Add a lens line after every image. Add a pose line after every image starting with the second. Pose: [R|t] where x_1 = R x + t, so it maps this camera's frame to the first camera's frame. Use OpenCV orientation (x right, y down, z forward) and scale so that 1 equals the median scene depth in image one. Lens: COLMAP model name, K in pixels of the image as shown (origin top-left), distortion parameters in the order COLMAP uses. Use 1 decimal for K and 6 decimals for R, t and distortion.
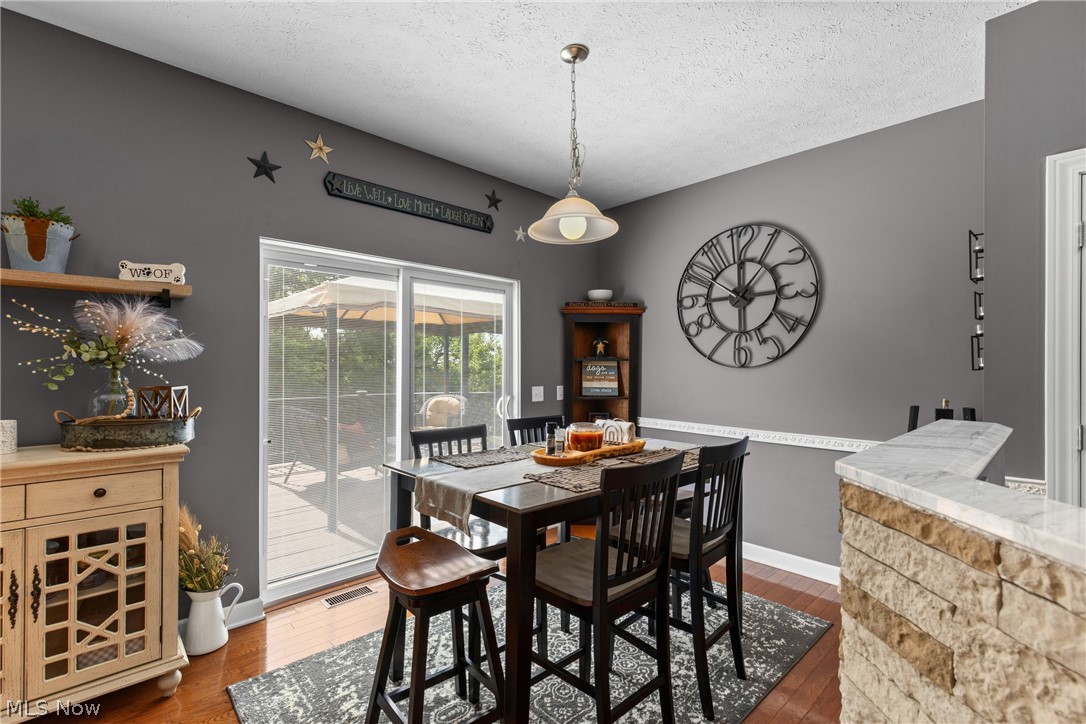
lens RADIAL K [[486.8, 0, 540.0], [0, 486.8, 366.8], [0, 0, 1]] dist [0.007508, -0.001995]
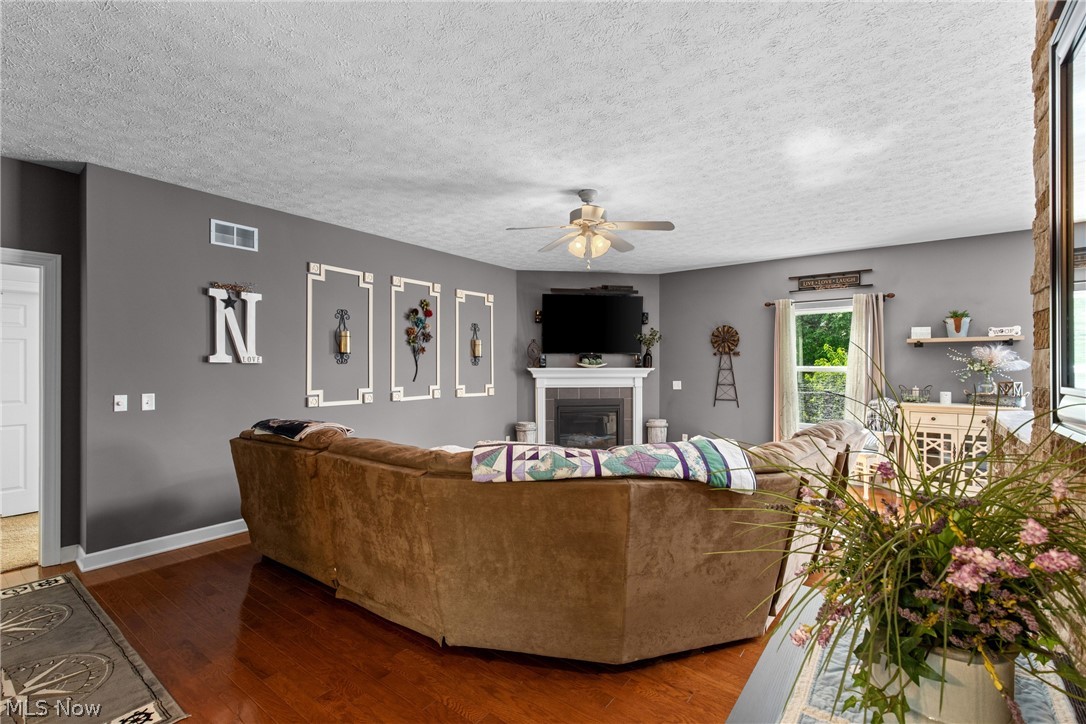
lens RADIAL K [[486.8, 0, 542.8], [0, 486.8, 367.7], [0, 0, 1]] dist [0.007508, -0.001995]
pose [[0.172103, -0.003389, -0.985073, 0.891521], [-0.003696, 0.999985, -0.004086, -0.006545], [0.985072, 0.004344, 0.172088, -1.244426]]
